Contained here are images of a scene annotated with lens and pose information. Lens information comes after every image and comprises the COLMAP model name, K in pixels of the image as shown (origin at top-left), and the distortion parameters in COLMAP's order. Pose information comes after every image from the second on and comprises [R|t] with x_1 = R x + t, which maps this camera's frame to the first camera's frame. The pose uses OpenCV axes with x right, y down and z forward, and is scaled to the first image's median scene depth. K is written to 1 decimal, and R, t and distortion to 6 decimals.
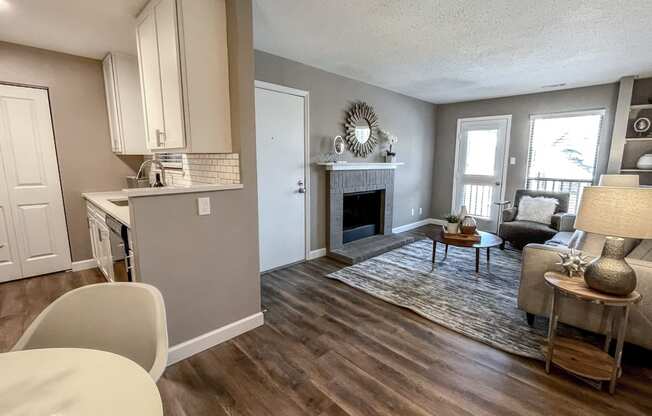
lens RADIAL K [[297.0, 0, 343.8], [0, 297.0, 207.6], [0, 0, 1]] dist [-0.001457, -0.000548]
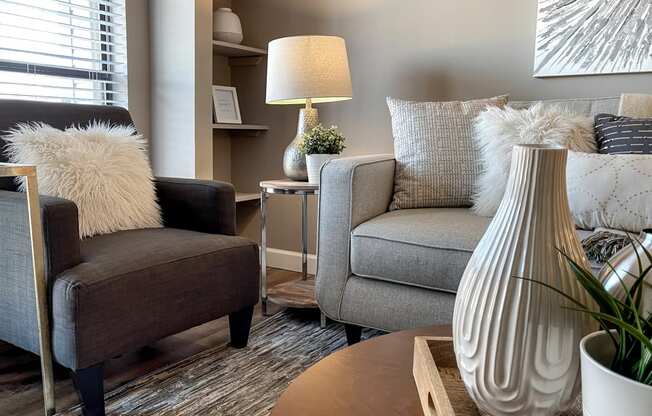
lens RADIAL K [[540.6, 0, 326.0], [0, 540.6, 208.0], [0, 0, 1]] dist [-0.002312, -0.000008]
pose [[-0.211000, -0.155272, 0.965075, 0.221496], [0.134177, 0.973356, 0.185941, -0.028285], [-0.968233, 0.168725, -0.184544, 0.969944]]
